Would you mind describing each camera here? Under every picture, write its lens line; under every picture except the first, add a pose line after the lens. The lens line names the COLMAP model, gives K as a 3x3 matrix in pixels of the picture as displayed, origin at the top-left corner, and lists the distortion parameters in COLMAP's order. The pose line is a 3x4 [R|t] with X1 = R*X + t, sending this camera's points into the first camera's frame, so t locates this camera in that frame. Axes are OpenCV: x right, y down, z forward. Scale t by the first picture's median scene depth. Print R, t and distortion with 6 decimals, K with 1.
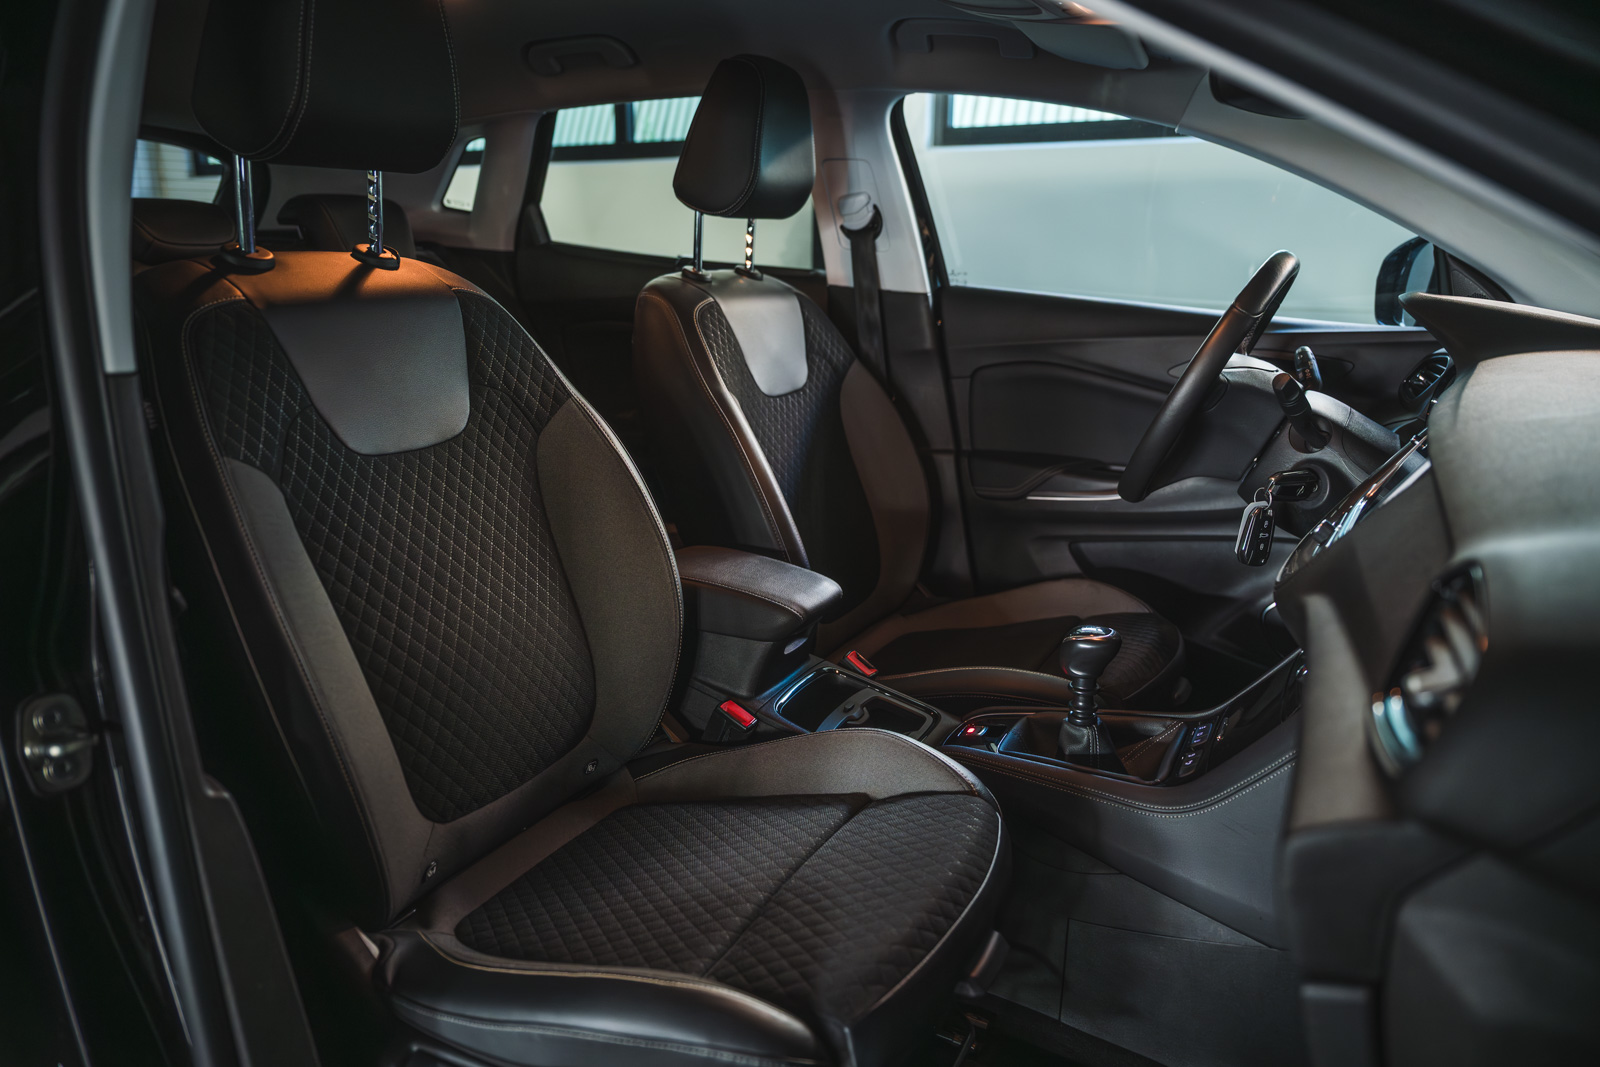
lens RADIAL K [[1077.2, 0, 790.1], [0, 1077.2, 536.2], [0, 0, 1]] dist [0.003286, 0.002695]
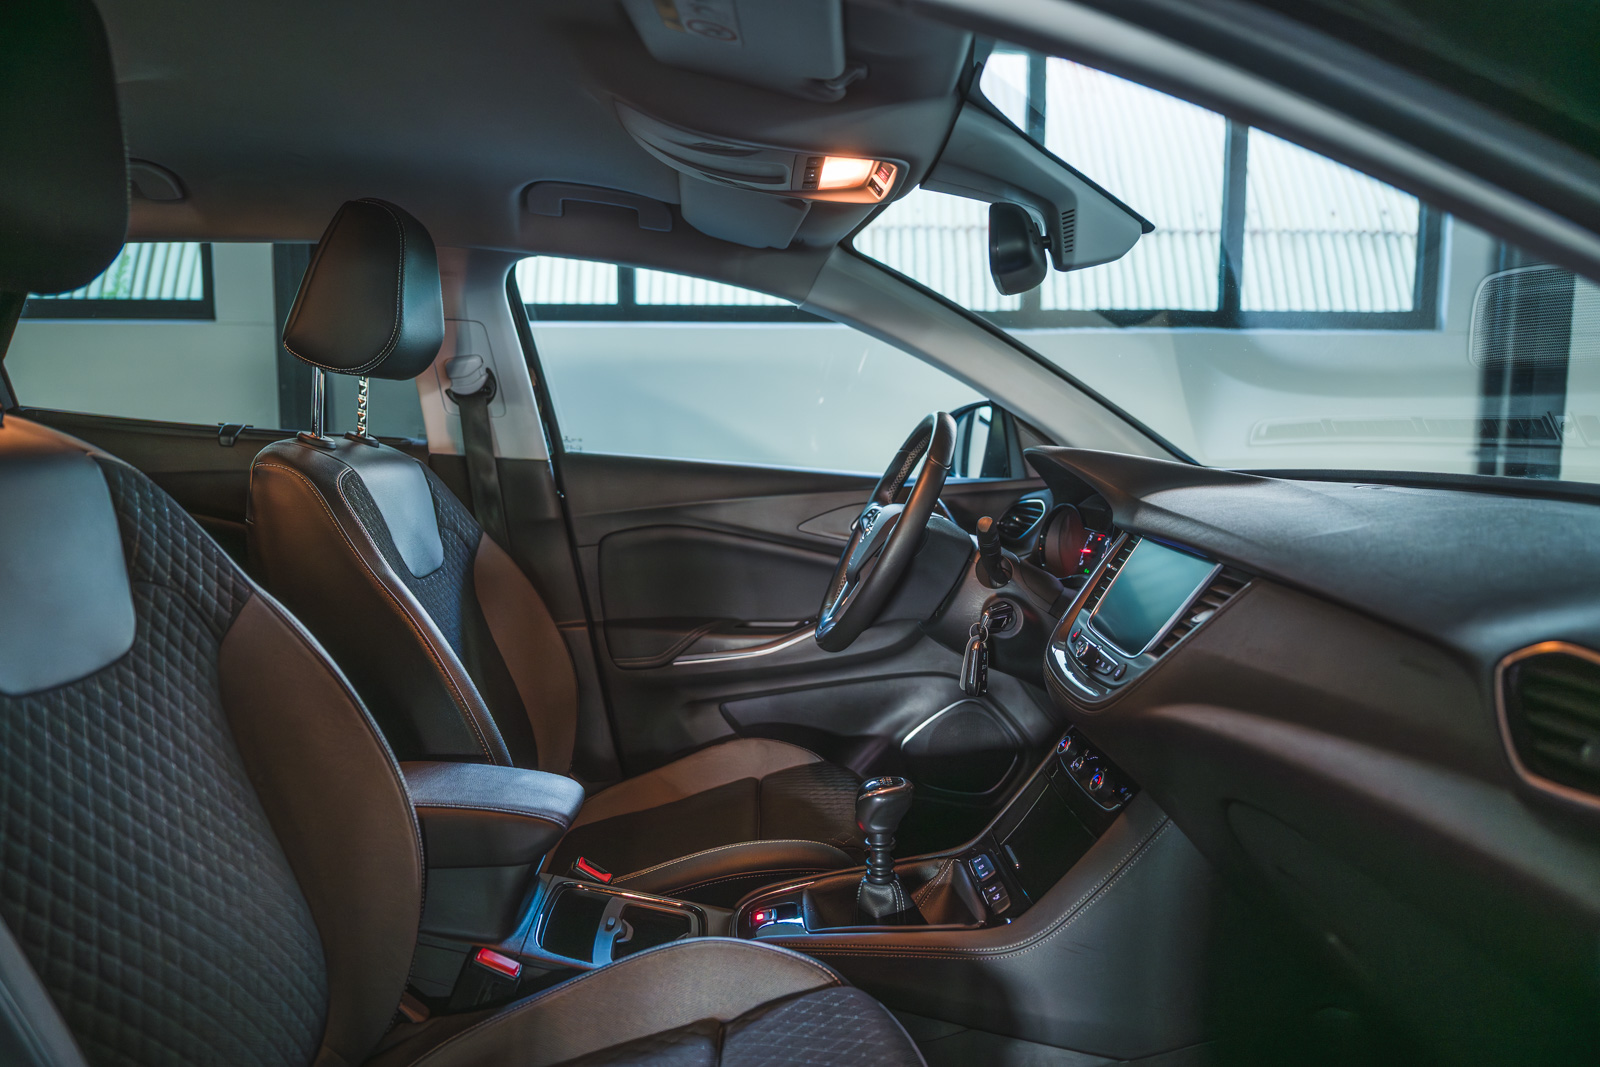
lens RADIAL K [[1077.2, 0, 795.2], [0, 1077.2, 536.0], [0, 0, 1]] dist [0.003286, 0.002695]
pose [[0.861588, -0.053984, 0.504730, -0.182204], [0.134234, 0.983163, -0.123985, -0.014852], [-0.489538, 0.174576, 0.854328, 0.105993]]
